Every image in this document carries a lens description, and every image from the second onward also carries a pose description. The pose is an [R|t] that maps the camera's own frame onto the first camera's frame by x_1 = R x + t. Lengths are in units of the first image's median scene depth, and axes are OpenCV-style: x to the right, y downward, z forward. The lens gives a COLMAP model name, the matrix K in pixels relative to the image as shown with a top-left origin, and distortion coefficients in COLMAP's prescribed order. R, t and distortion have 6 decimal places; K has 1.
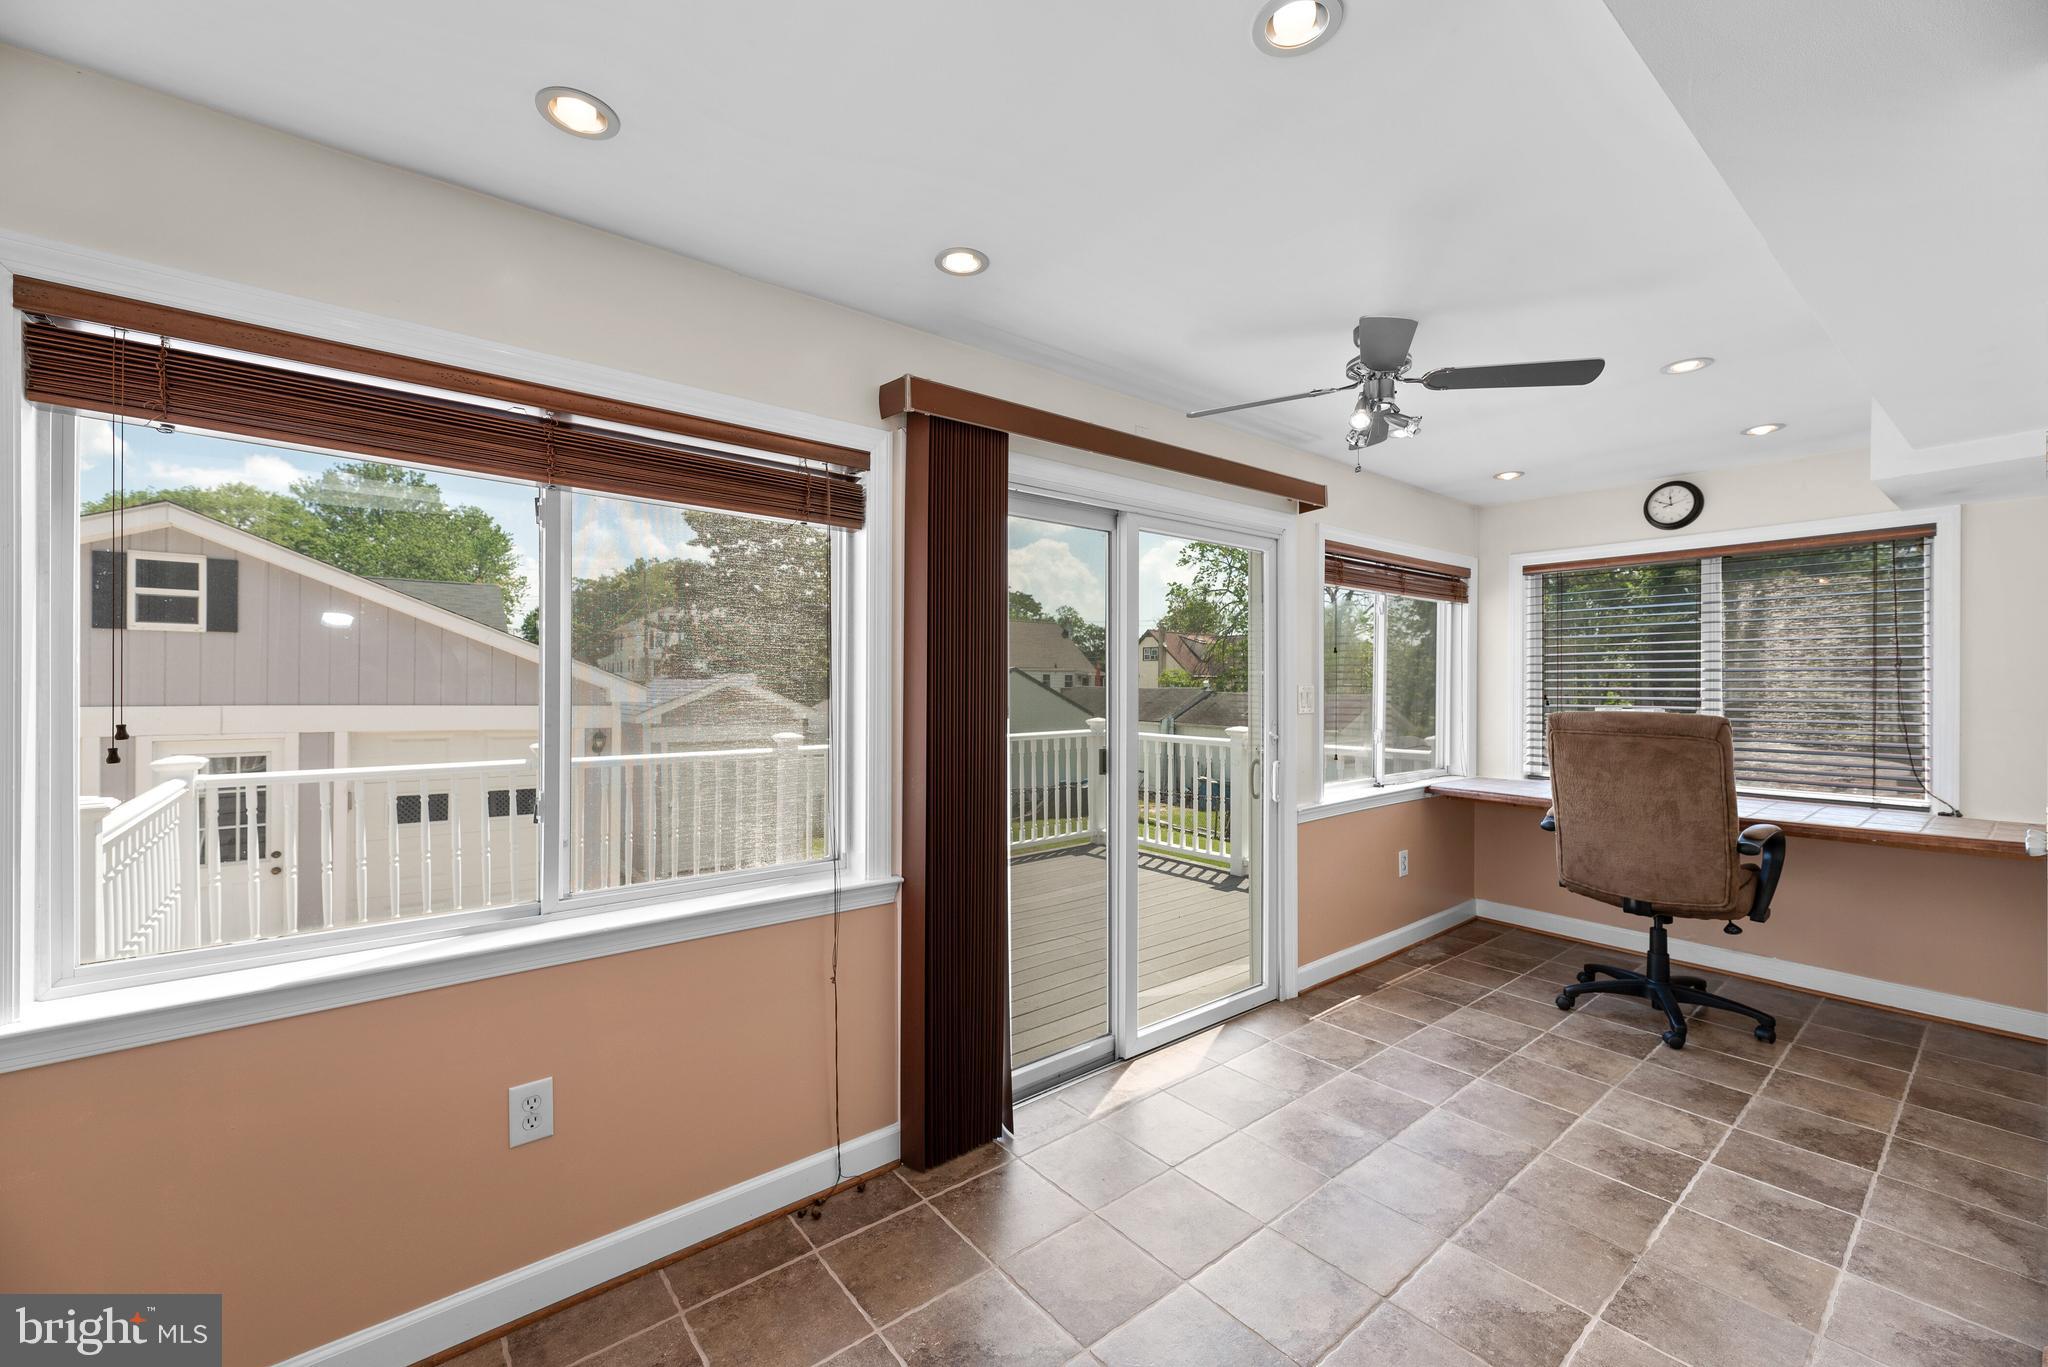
lens RADIAL K [[820.4, 0, 1038.3], [0, 820.4, 684.8], [0, 0, 1]] dist [0.003089, 0.000008]
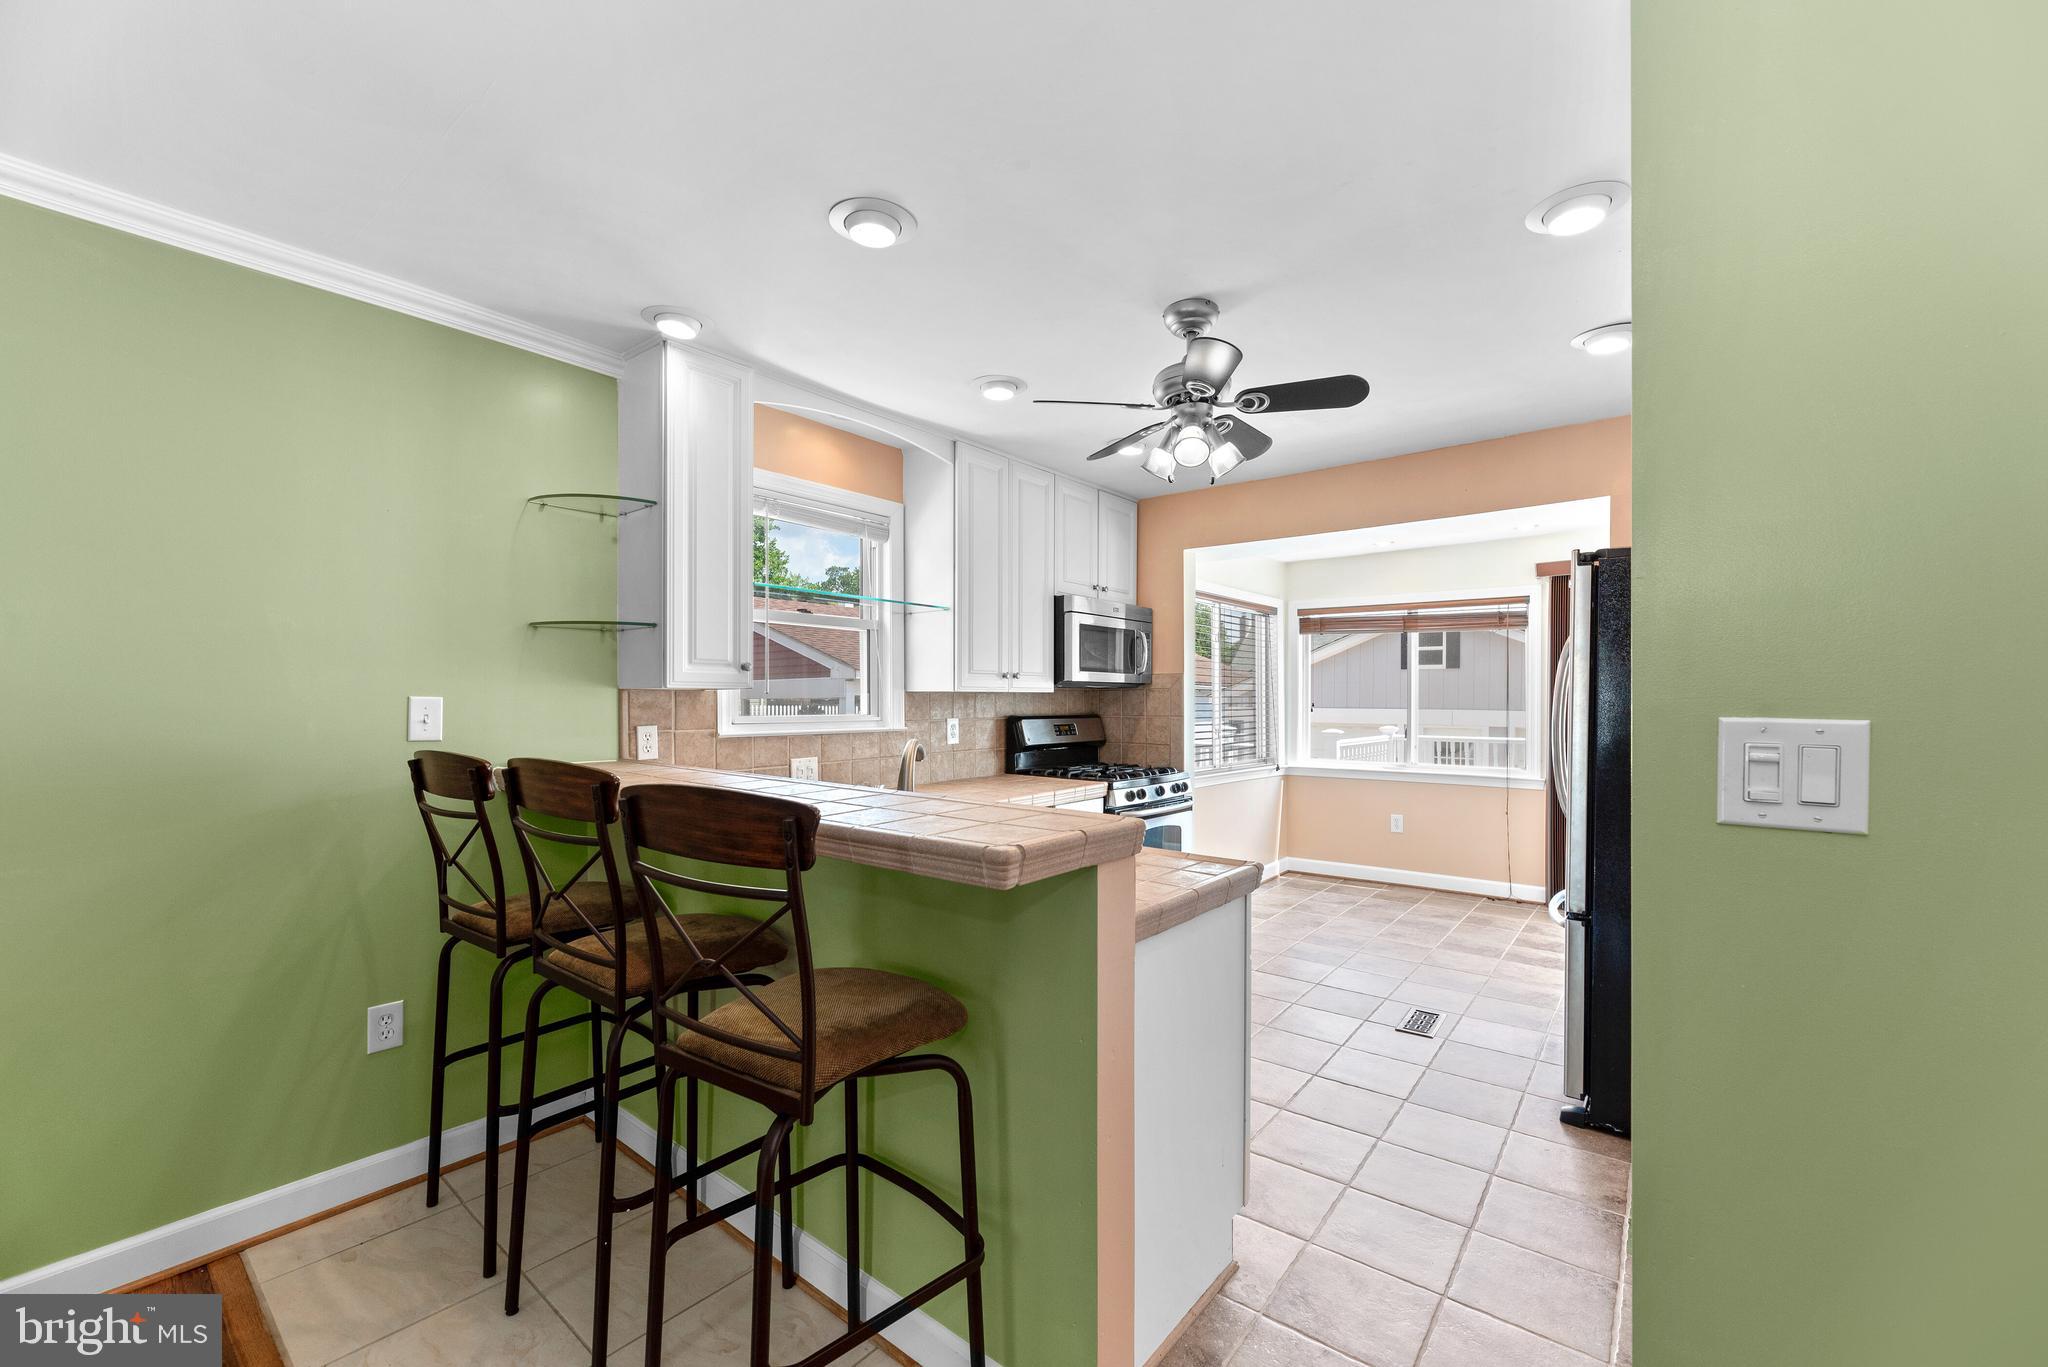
lens RADIAL K [[826.7, 0, 1029.6], [0, 826.7, 693.4], [0, 0, 1]] dist [0.003157, 0.000251]
pose [[0.211239, -0.004511, -0.977424, 0.606868], [-0.004293, 0.999975, -0.005543, 0.005210], [0.977425, 0.005367, 0.211214, -0.299827]]
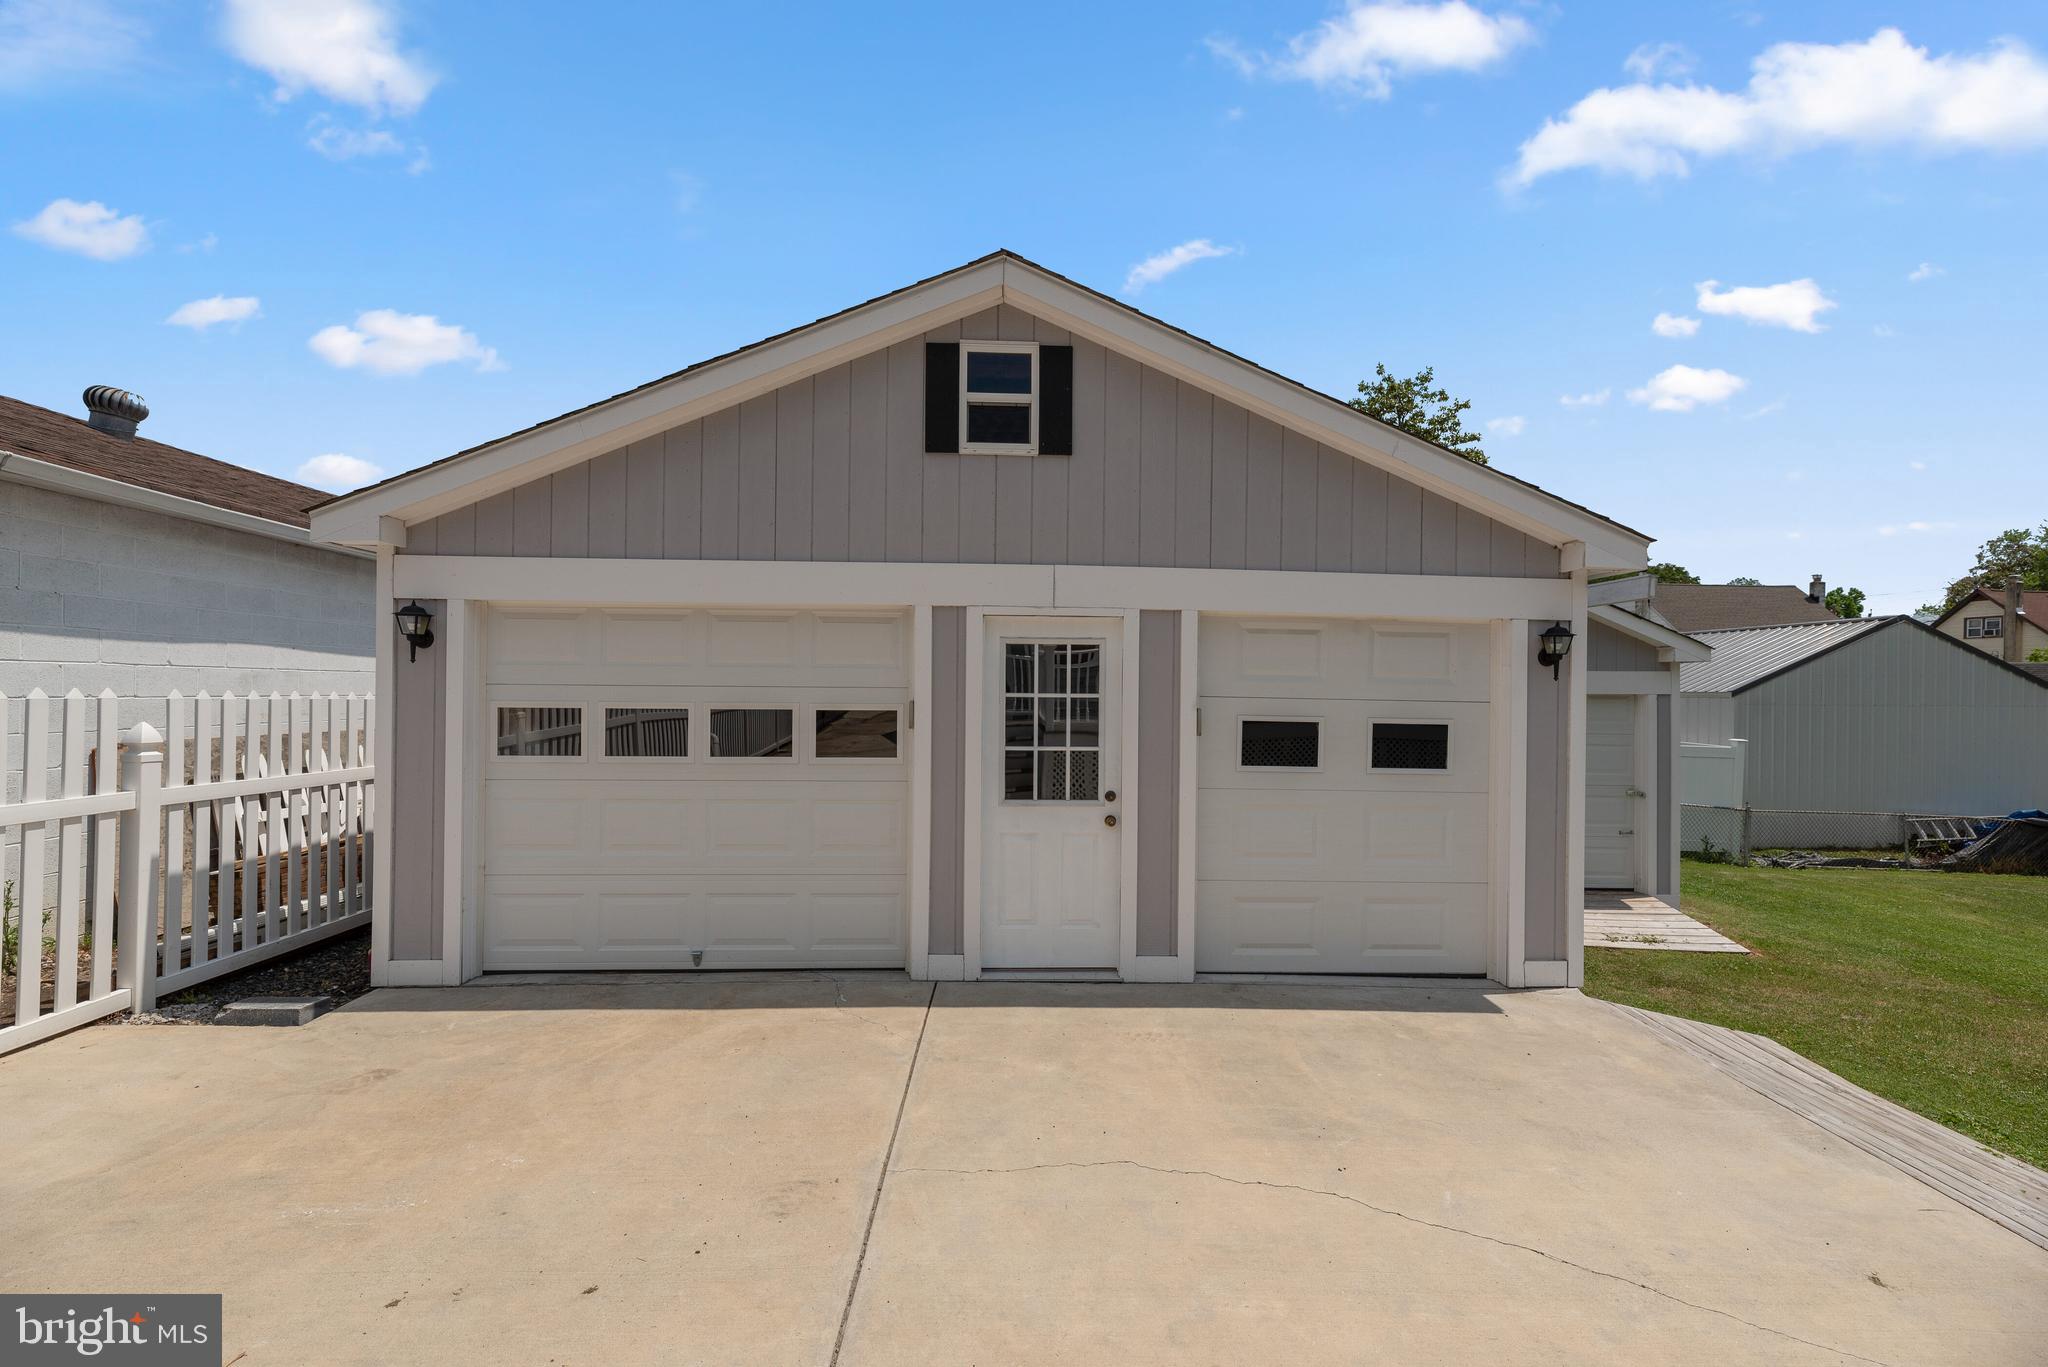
lens RADIAL K [[820.4, 0, 1038.3], [0, 820.4, 684.8], [0, 0, 1]] dist [0.003089, 0.000008]
pose [[0.802427, 0.002233, -0.596746, -0.627805], [-0.005788, 0.999975, -0.004042, 0.130131], [0.596722, 0.006697, 0.802420, 0.476157]]
